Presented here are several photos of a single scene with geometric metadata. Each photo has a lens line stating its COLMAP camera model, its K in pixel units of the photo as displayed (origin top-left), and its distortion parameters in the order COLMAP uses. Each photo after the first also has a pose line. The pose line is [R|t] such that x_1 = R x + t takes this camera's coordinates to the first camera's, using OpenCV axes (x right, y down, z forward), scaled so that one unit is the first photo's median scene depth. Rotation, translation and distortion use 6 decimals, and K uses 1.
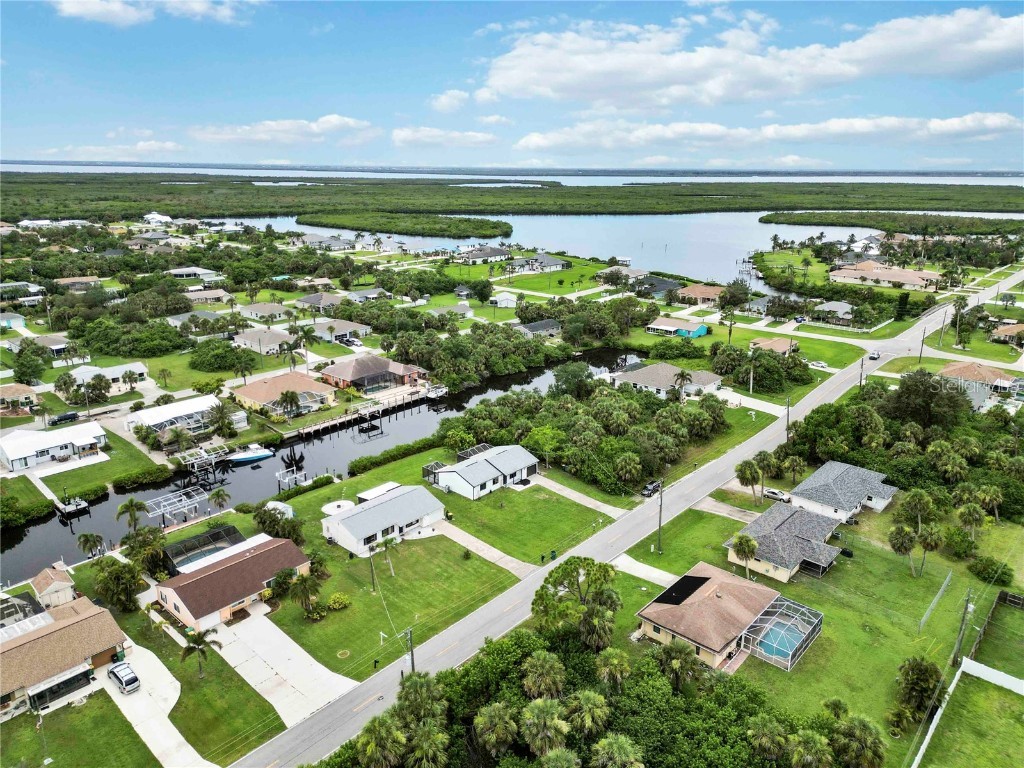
lens RADIAL K [[716.8, 0, 508.5], [0, 716.8, 382.6], [0, 0, 1]] dist [0.063229, -0.059790]
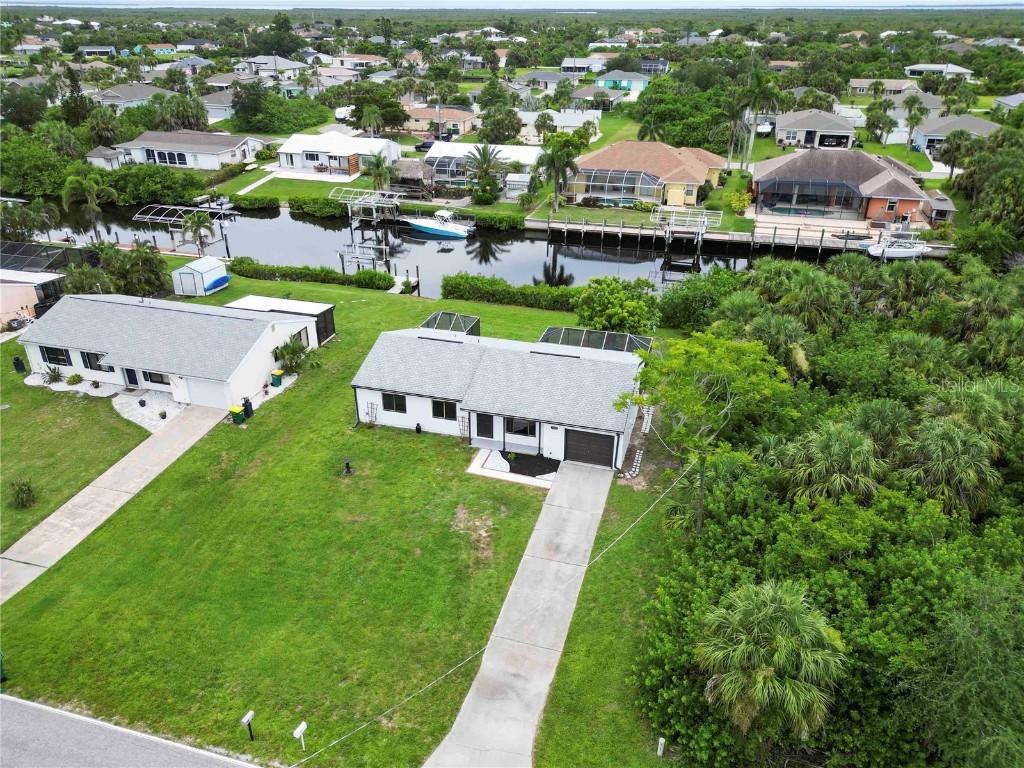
lens RADIAL K [[749.2, 0, 509.3], [0, 749.2, 384.4], [0, 0, 1]] dist [0.070601, -0.073138]
pose [[0.426669, 0.394533, -0.813816, 0.225165], [-0.258874, 0.915460, 0.308087, 0.010518], [0.866567, 0.079225, 0.492733, 0.712203]]
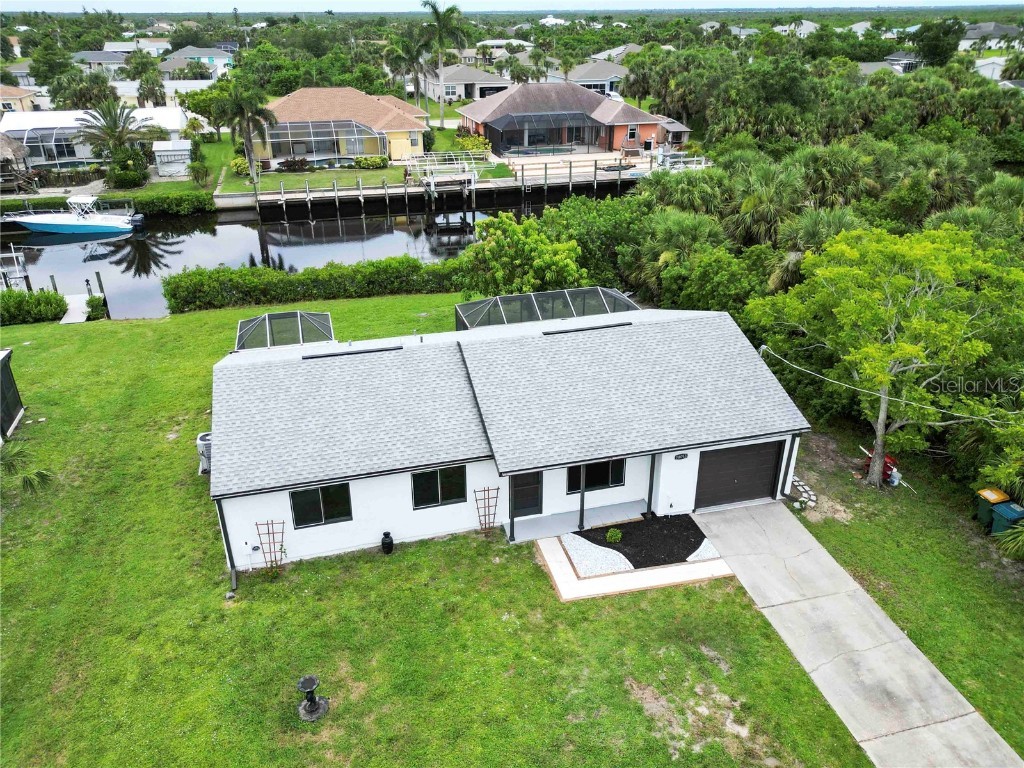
lens RADIAL K [[769.6, 0, 508.1], [0, 769.6, 384.1], [0, 0, 1]] dist [0.050883, -0.043768]
pose [[0.837977, 0.222244, -0.498399, 0.060759], [-0.144072, 0.971008, 0.190755, 0.067772], [0.526343, -0.088043, 0.845702, 0.722930]]
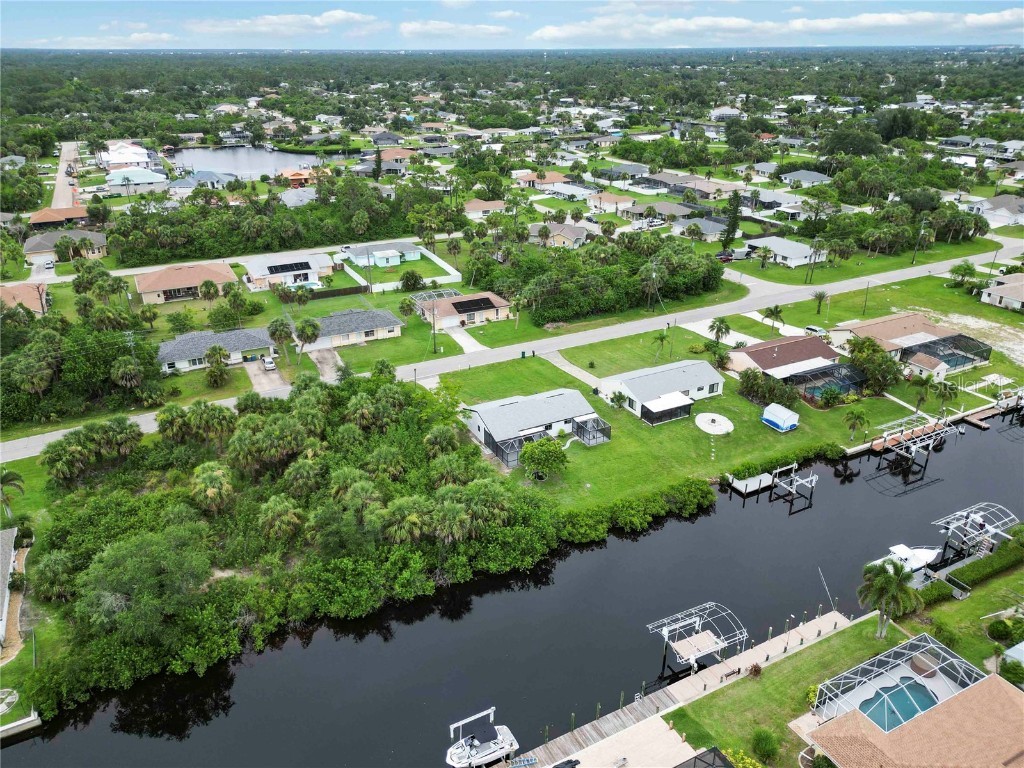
lens RADIAL K [[743.6, 0, 508.6], [0, 743.6, 383.8], [0, 0, 1]] dist [0.061594, -0.060590]
pose [[-0.934380, -0.153925, 0.321313, -0.227576], [0.096396, 0.758997, 0.643919, -0.375229], [-0.342990, 0.632638, -0.694353, 1.338828]]
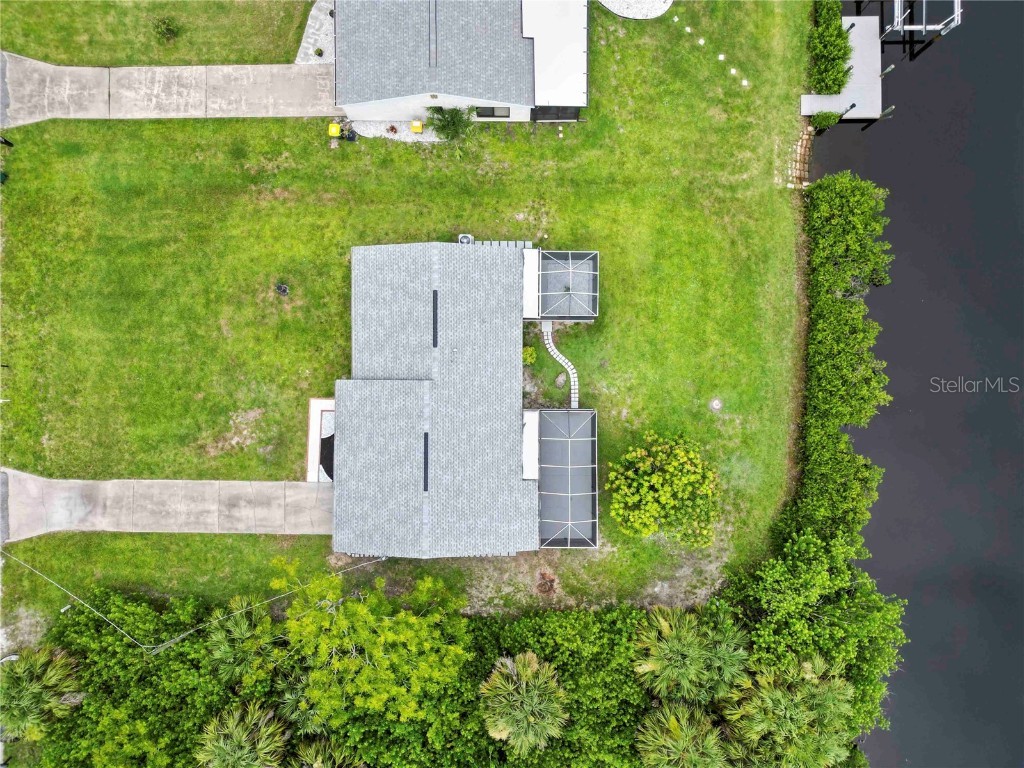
lens RADIAL K [[716.8, 0, 508.5], [0, 716.8, 382.6], [0, 0, 1]] dist [0.063229, -0.059790]
pose [[-0.748238, 0.662965, -0.024865, -0.041263], [-0.208741, -0.199684, 0.957368, -0.148683], [0.629736, 0.721529, 0.287799, 0.798197]]
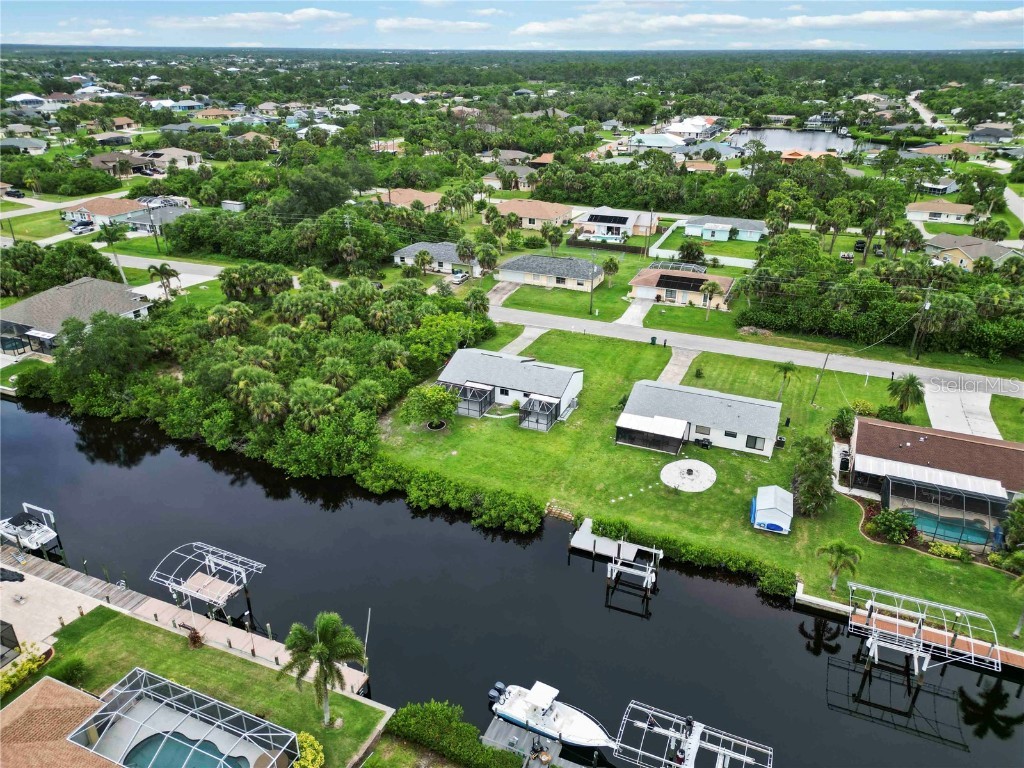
lens RADIAL K [[716.8, 0, 508.5], [0, 716.8, 382.6], [0, 0, 1]] dist [0.063229, -0.059790]
pose [[-0.313403, -0.410412, 0.856353, -0.548784], [0.268689, 0.826611, 0.494491, -0.195658], [-0.910815, 0.385068, -0.148789, 0.957229]]
